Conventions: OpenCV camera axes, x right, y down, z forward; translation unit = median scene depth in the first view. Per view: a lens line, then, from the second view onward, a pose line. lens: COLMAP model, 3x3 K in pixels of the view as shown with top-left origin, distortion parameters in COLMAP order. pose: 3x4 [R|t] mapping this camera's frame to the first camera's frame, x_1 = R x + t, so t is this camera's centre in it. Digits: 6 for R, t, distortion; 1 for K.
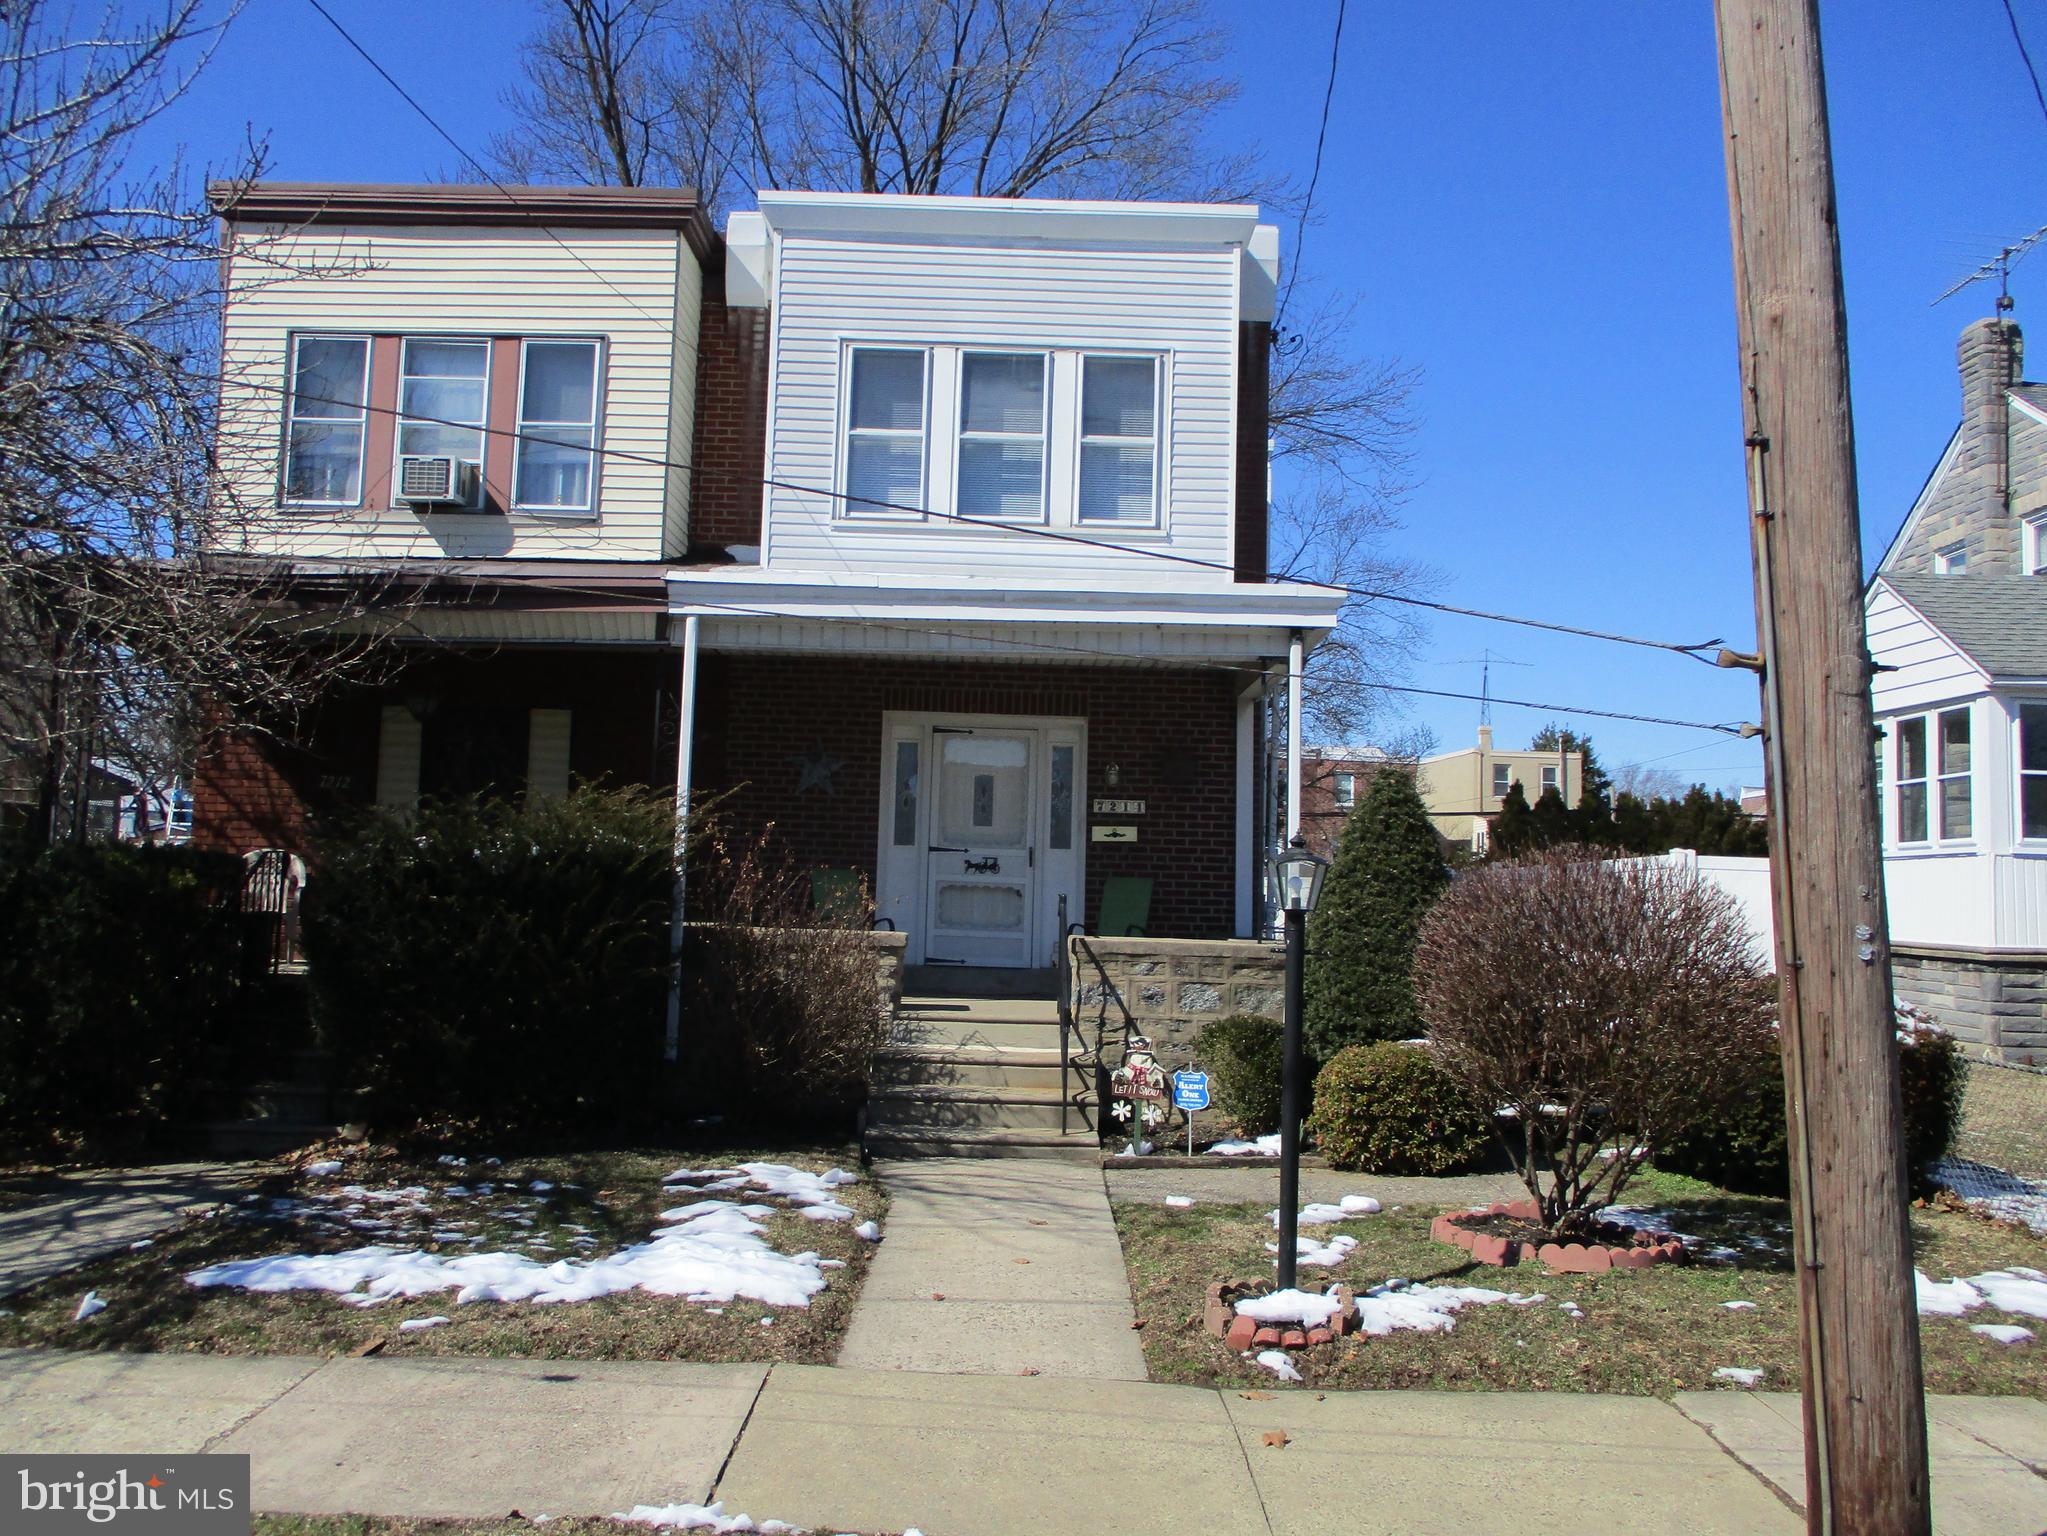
lens RADIAL K [[1721.0, 0, 1026.6], [0, 1721.0, 772.1], [0, 0, 1]] dist [-0.023337, 0.018001]
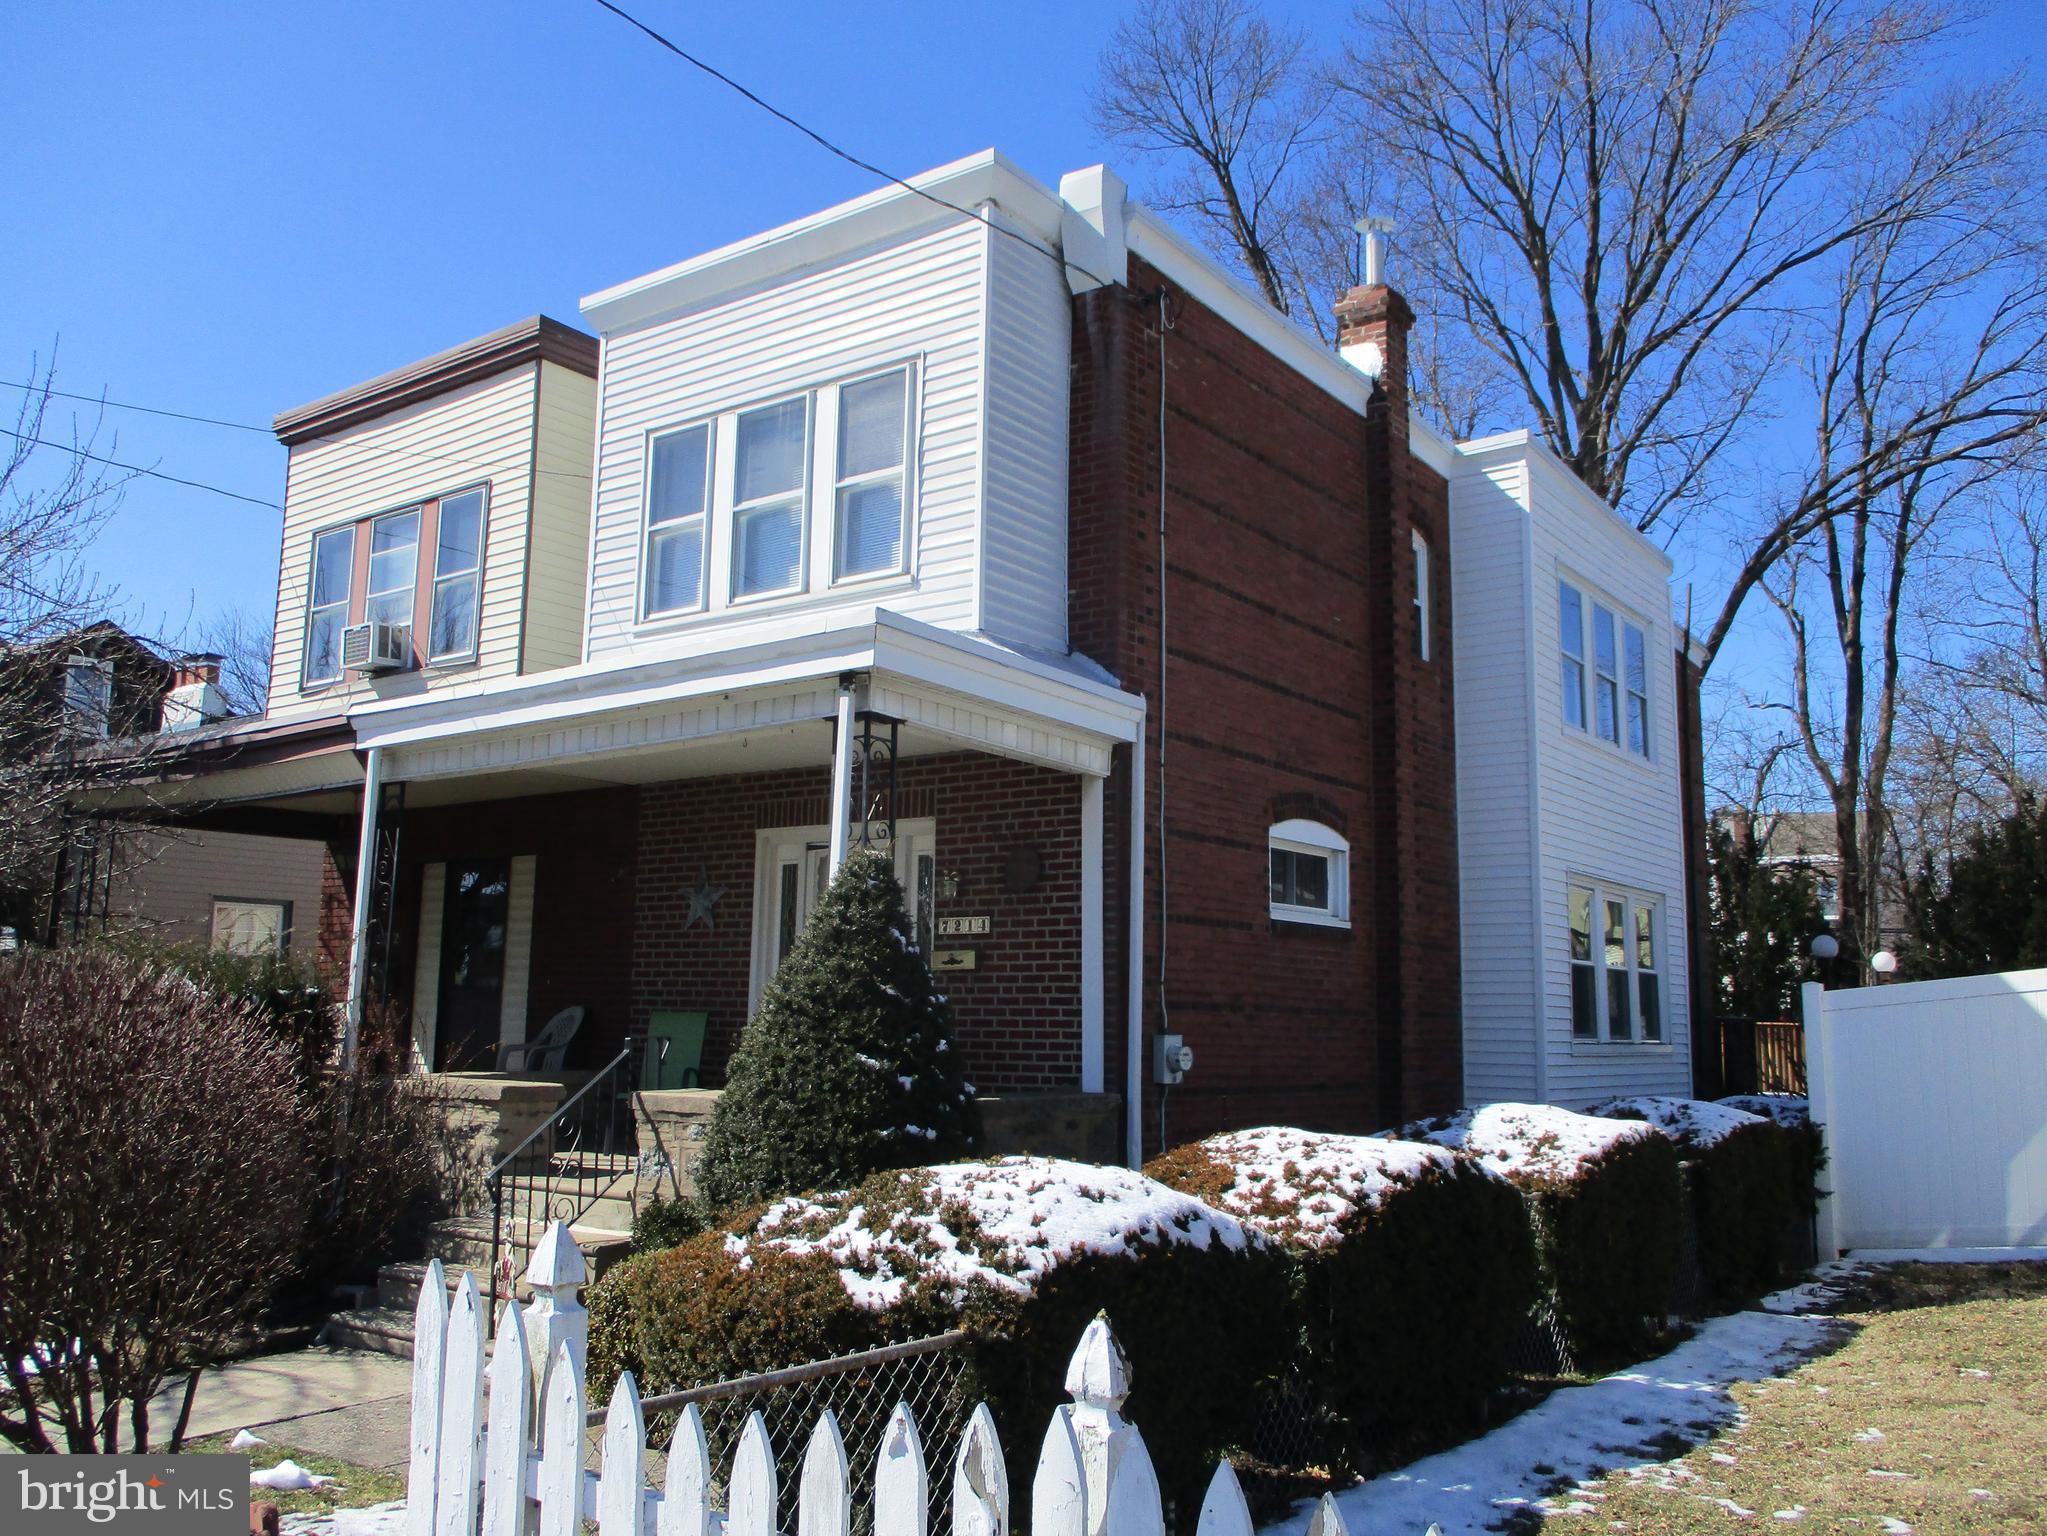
lens RADIAL K [[1721.0, 0, 1022.8], [0, 1721.0, 760.2], [0, 0, 1]] dist [-0.023337, 0.018001]
pose [[0.799725, -0.107763, -0.590616, 0.580512], [0.051877, 0.992483, -0.110843, 0.035504], [0.598121, 0.058004, 0.799304, 0.396889]]
